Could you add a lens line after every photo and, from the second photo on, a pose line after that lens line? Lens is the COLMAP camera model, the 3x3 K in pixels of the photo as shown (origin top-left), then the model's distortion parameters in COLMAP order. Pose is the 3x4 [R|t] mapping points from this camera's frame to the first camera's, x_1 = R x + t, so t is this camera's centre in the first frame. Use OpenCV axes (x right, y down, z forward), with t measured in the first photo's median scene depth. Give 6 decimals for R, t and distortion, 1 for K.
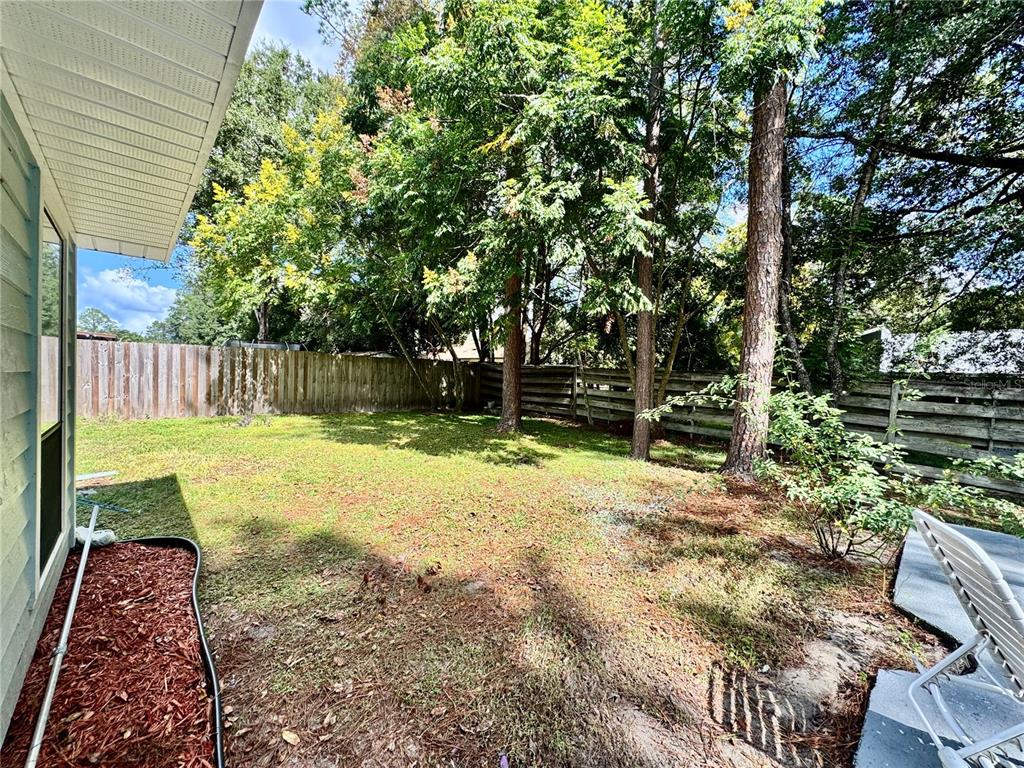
lens RADIAL K [[404.9, 0, 512.5], [0, 404.9, 383.9], [0, 0, 1]] dist [-0.002046, -0.000435]
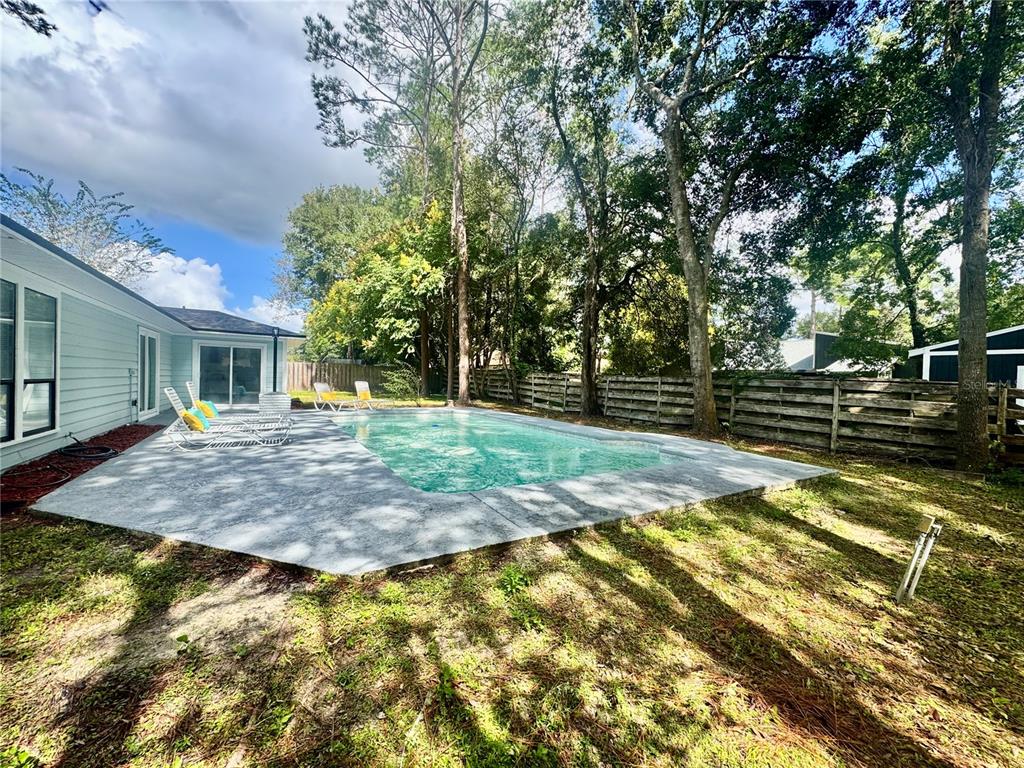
lens RADIAL K [[404.9, 0, 512.7], [0, 404.9, 384.2], [0, 0, 1]] dist [-0.002046, -0.000435]
pose [[0.975949, -0.006665, -0.217899, 0.987536], [0.003737, 0.999897, -0.013850, 0.077473], [0.217969, 0.012703, 0.975873, -1.149453]]
